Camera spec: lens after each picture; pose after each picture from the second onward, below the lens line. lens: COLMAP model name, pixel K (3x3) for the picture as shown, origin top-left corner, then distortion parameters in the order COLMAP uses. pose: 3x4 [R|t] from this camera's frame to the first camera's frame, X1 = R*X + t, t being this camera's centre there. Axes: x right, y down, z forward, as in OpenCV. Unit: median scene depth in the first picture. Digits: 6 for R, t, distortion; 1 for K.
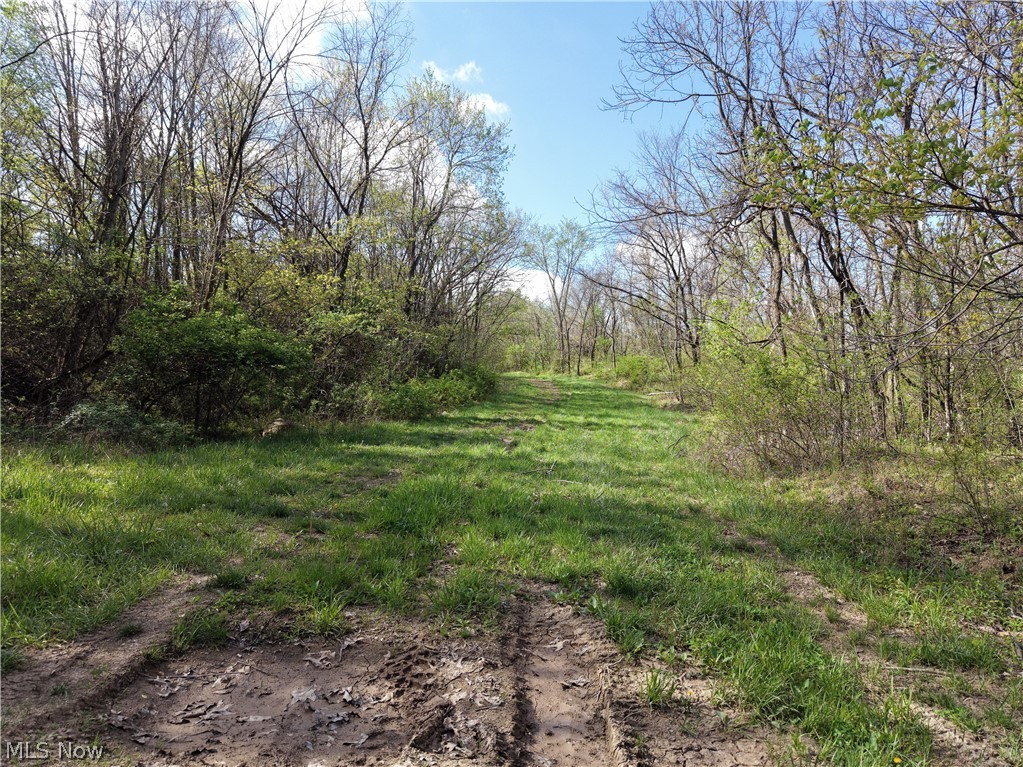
lens RADIAL K [[698.6, 0, 508.0], [0, 698.6, 382.5], [0, 0, 1]] dist [0.039070, -0.004901]
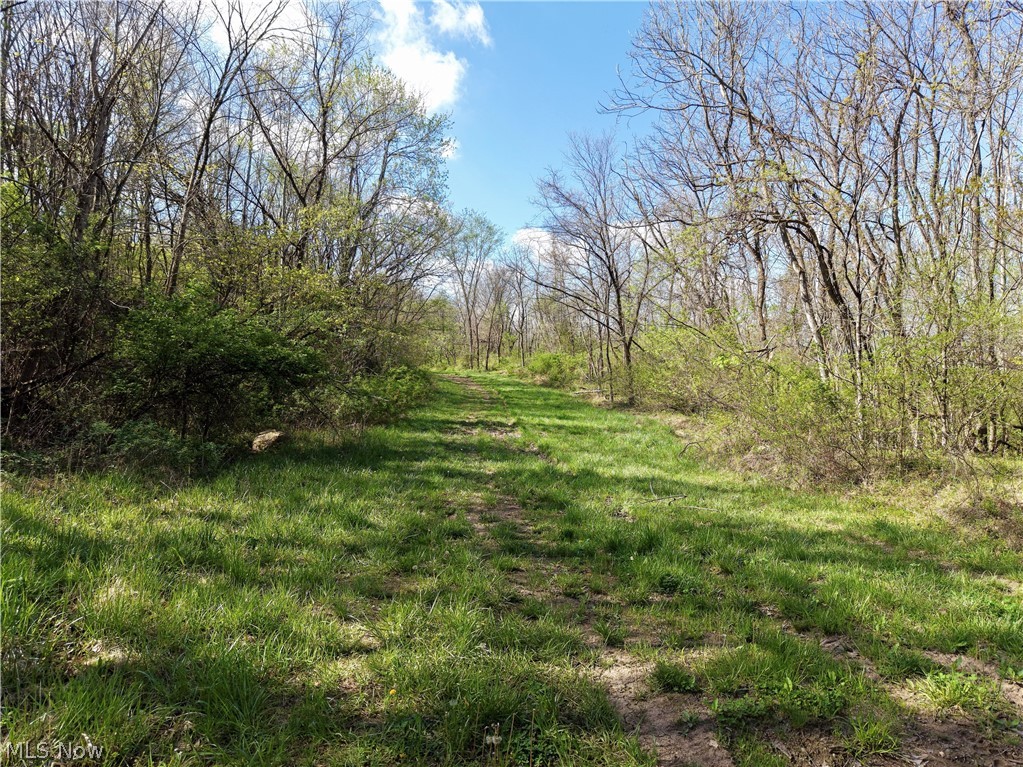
lens RADIAL K [[698.6, 0, 511.3], [0, 698.6, 386.9], [0, 0, 1]] dist [0.039070, -0.004901]
pose [[0.985274, 0.003639, 0.170944, -0.041485], [-0.006587, 0.999839, 0.016684, -0.004757], [-0.170856, -0.017564, 0.985139, 0.010656]]
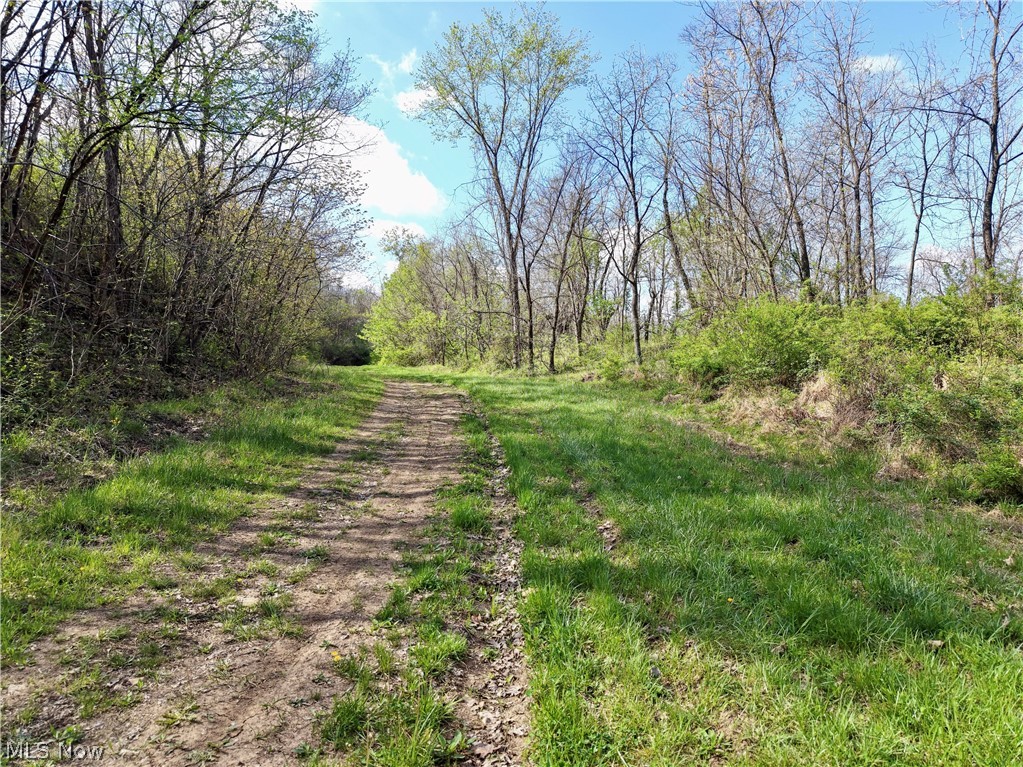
lens RADIAL K [[698.6, 0, 510.8], [0, 698.6, 385.2], [0, 0, 1]] dist [0.039070, -0.004901]
pose [[0.998523, 0.002338, 0.054279, 0.059267], [-0.002538, 0.999990, 0.003614, -0.004811], [-0.054270, -0.003747, 0.998519, 0.652482]]
